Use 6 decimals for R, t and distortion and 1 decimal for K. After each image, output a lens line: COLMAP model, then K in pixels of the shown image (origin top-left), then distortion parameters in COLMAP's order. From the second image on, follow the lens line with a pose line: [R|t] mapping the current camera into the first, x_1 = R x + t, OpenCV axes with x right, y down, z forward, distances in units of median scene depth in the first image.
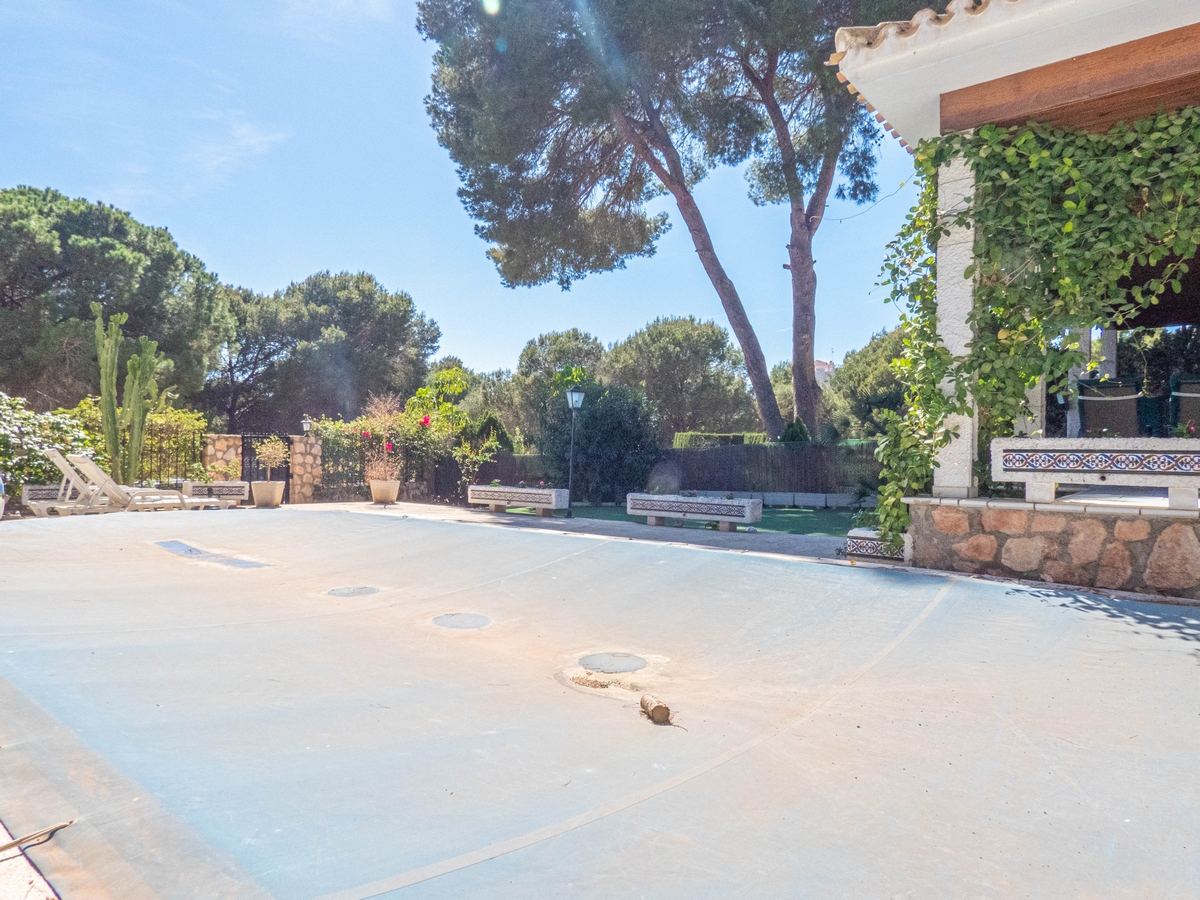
lens RADIAL K [[734.0, 0, 604.3], [0, 734.0, 450.7], [0, 0, 1]] dist [-0.013142, 0.019254]
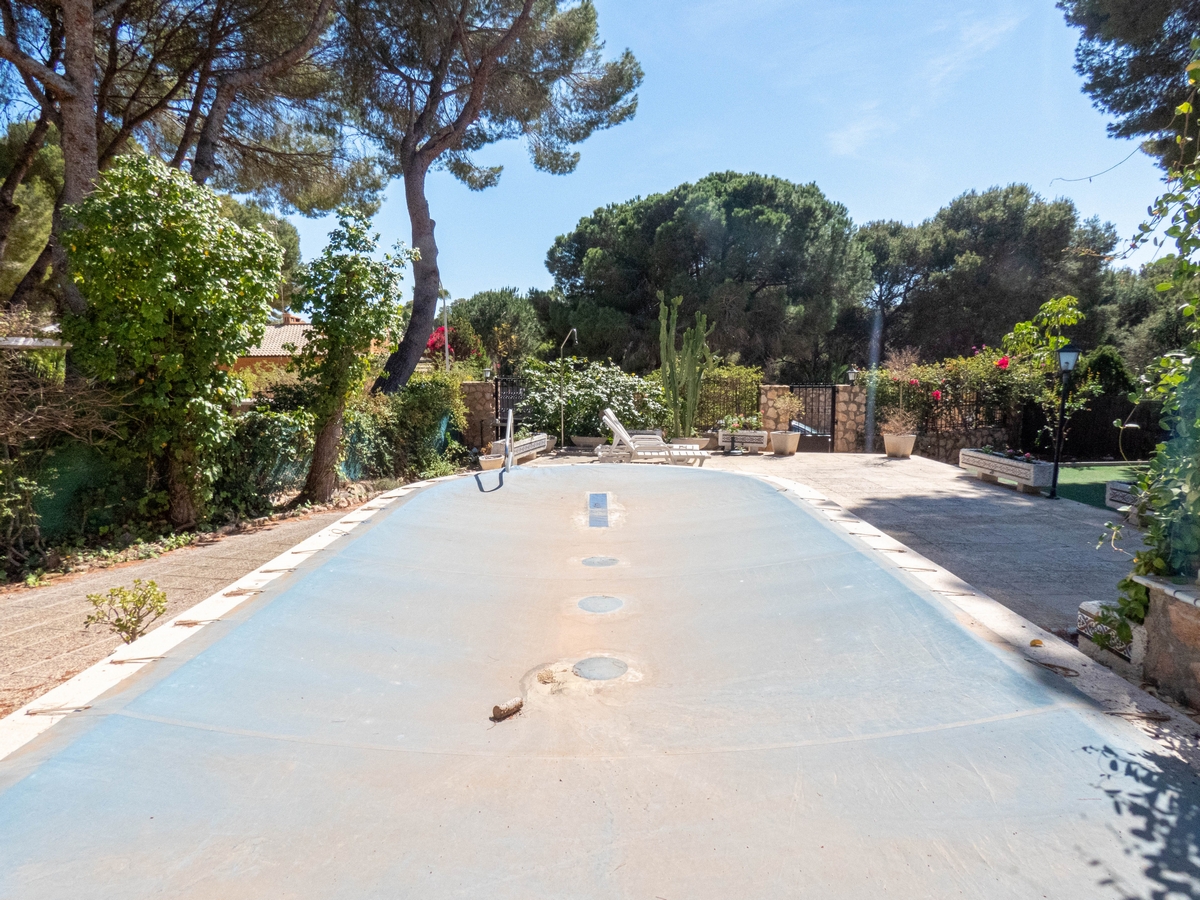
lens RADIAL K [[734.0, 0, 613.1], [0, 734.0, 446.4], [0, 0, 1]] dist [-0.013142, 0.019254]
pose [[0.649513, 0.075564, -0.756587, 0.101966], [0.001781, 0.994896, 0.100894, -0.022642], [0.760349, -0.066880, 0.646063, 0.026940]]
